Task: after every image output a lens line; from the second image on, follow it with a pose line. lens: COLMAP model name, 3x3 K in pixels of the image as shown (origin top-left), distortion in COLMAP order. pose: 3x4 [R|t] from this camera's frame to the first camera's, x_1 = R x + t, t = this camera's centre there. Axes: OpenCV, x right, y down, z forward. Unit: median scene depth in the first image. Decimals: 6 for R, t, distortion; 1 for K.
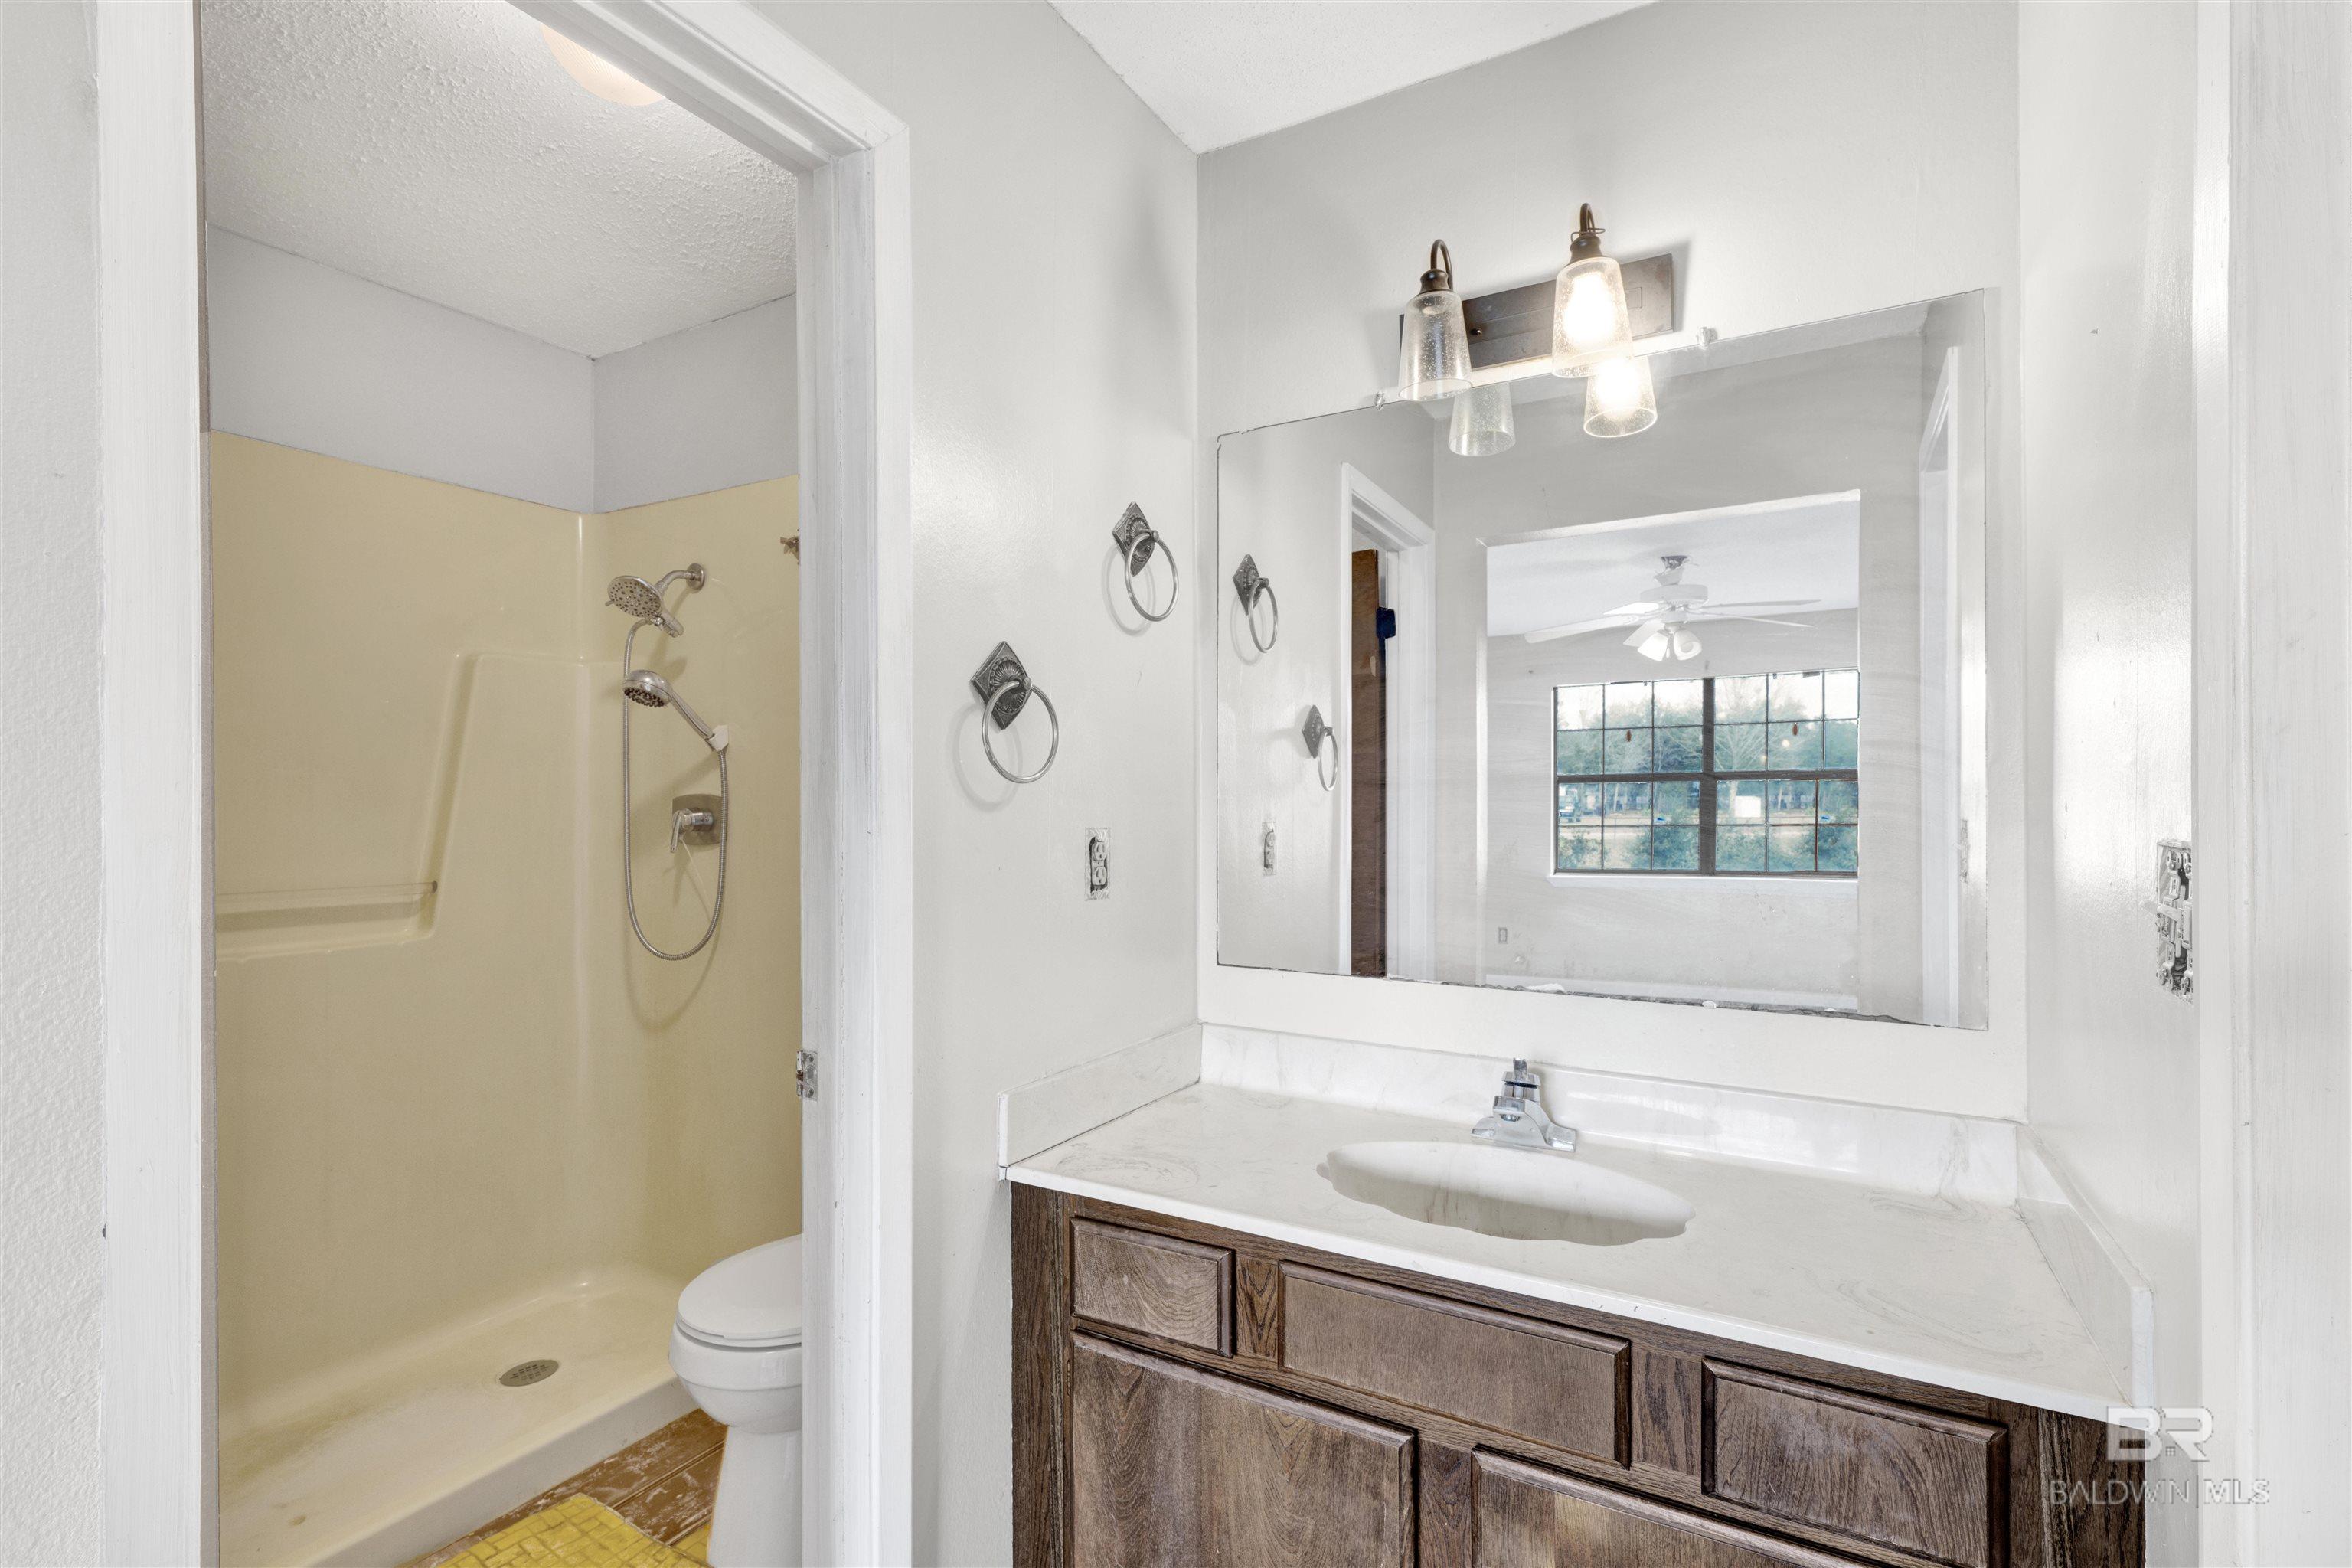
lens RADIAL K [[1093.6, 0, 1176.0], [0, 1093.6, 784.0], [0, 0, 1]] dist [-0.000098, -0.000011]
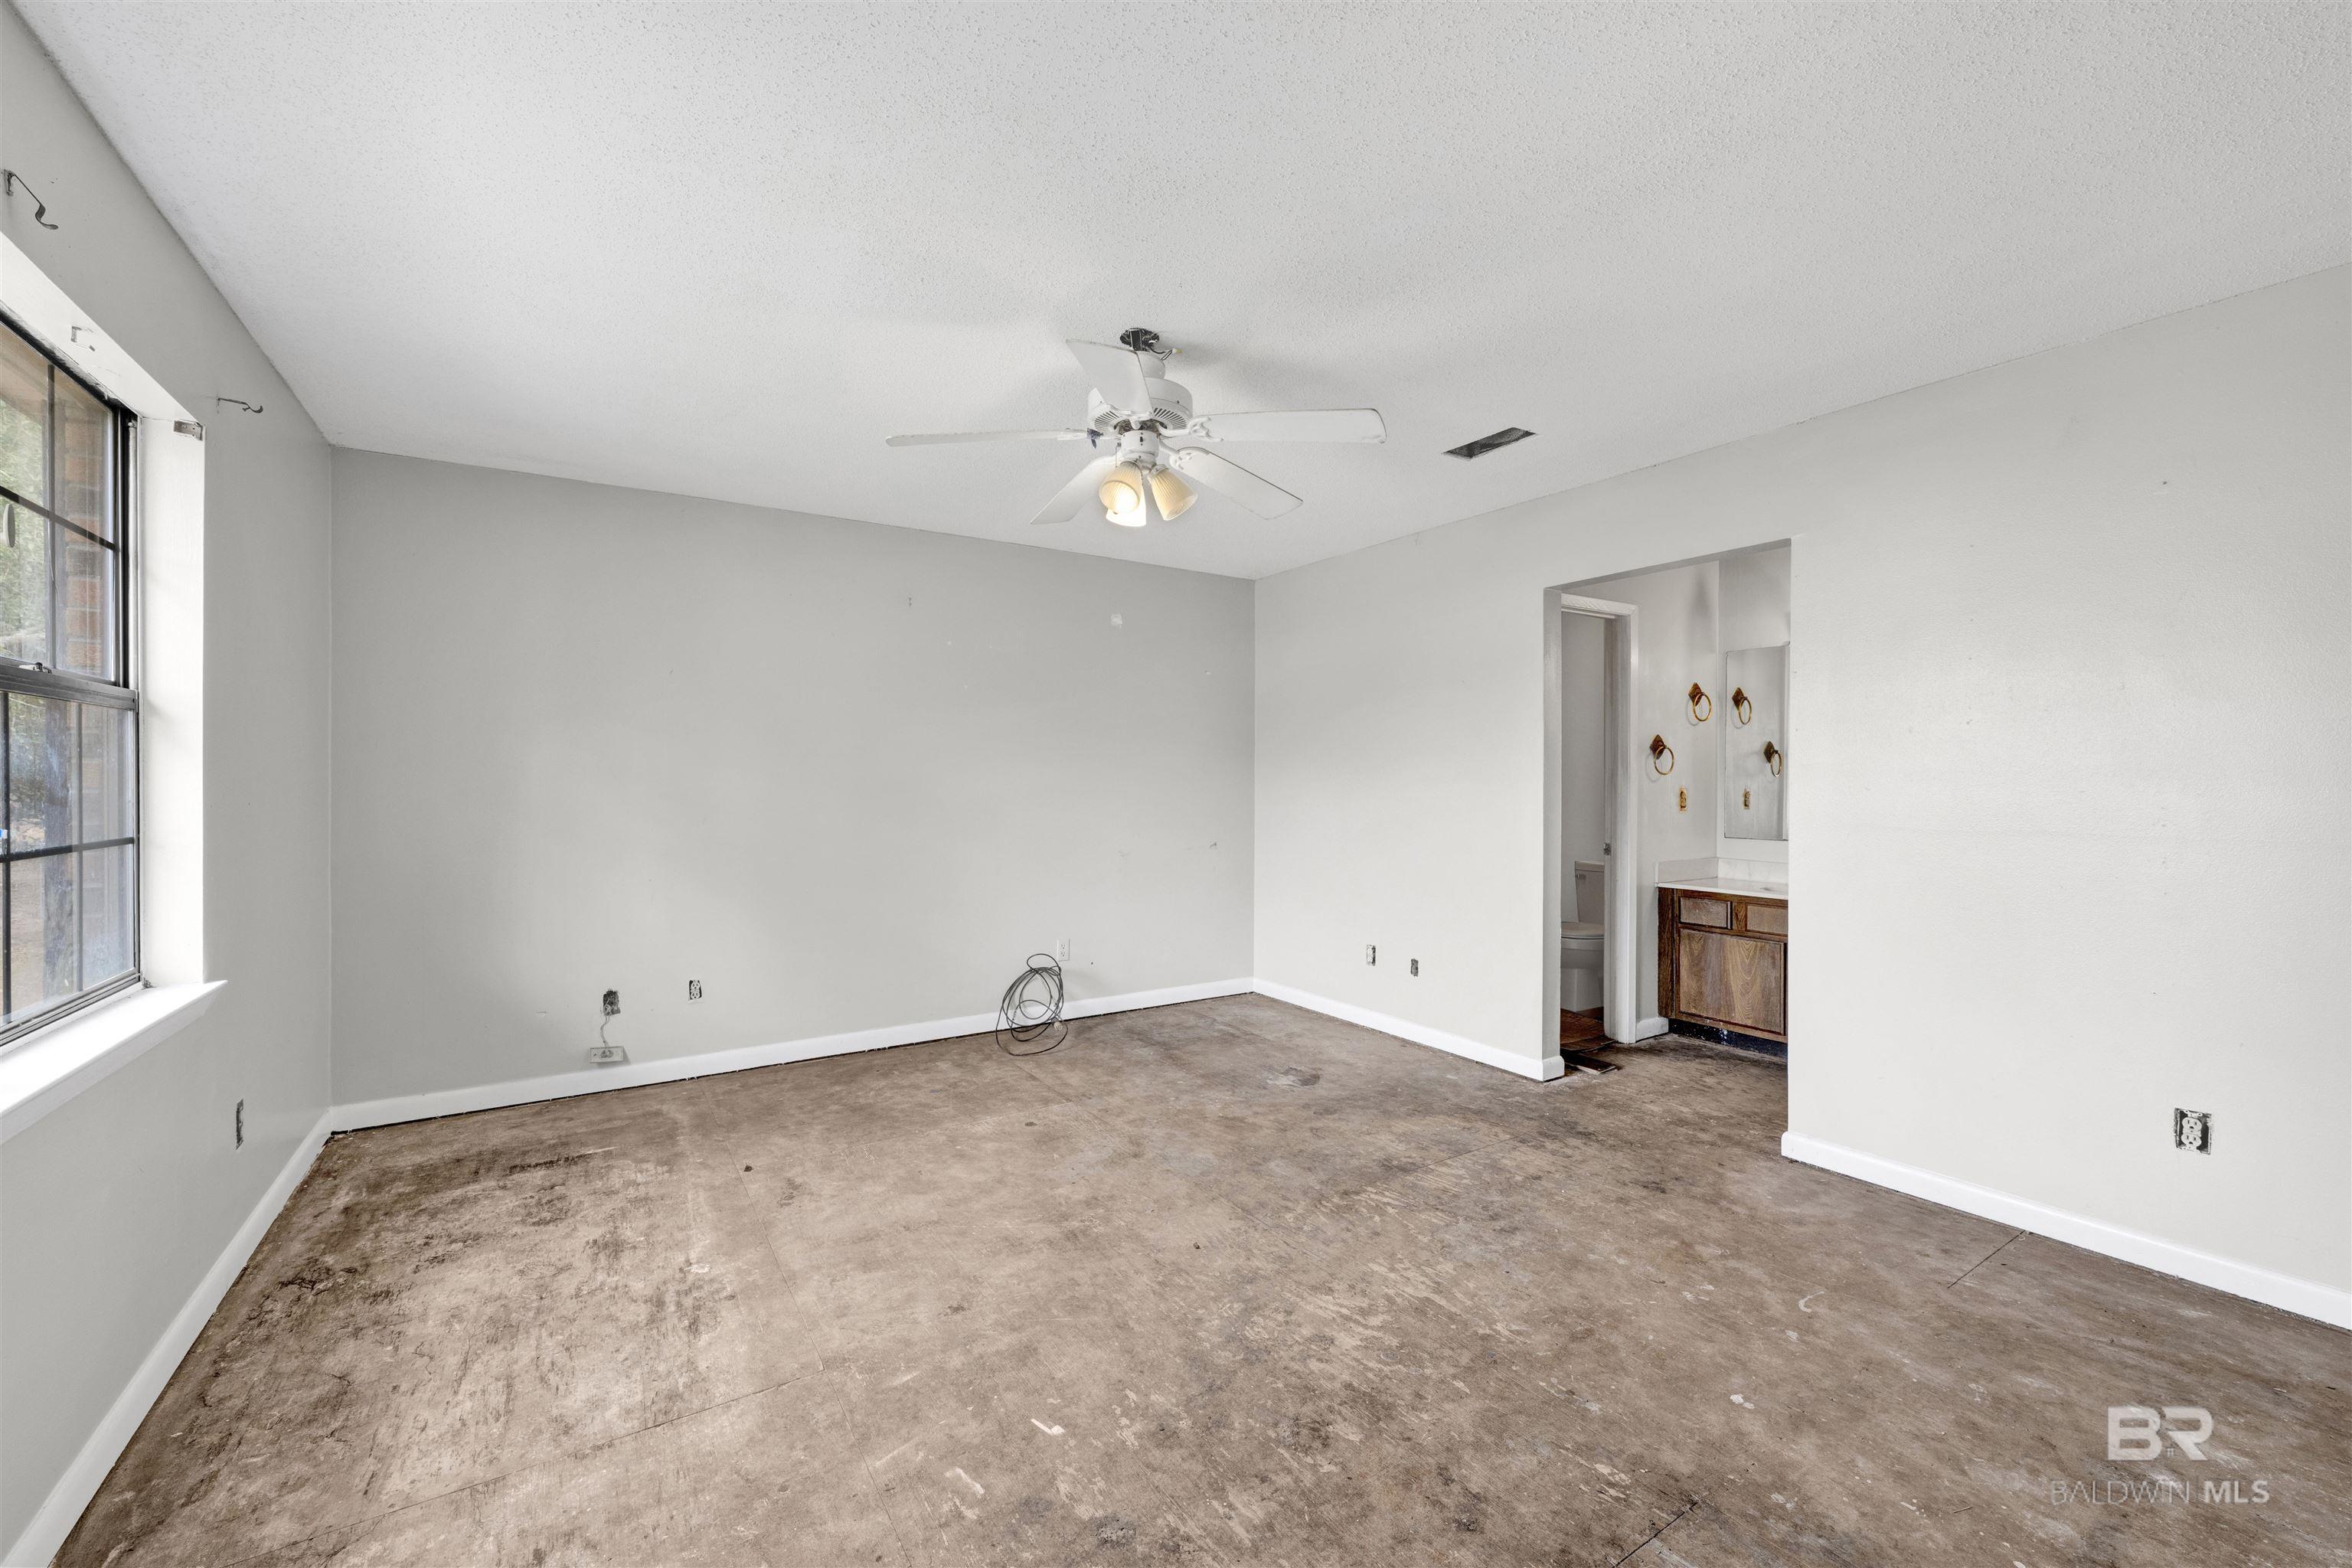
lens RADIAL K [[976.8, 0, 1176.0], [0, 976.8, 784.0], [0, 0, 1]] dist [0.000325, 0.000031]
pose [[0.896995, 0.007693, -0.441975, -0.139381], [-0.000562, 0.999868, 0.016264, -0.017281], [0.442041, -0.014341, 0.896880, -2.212927]]
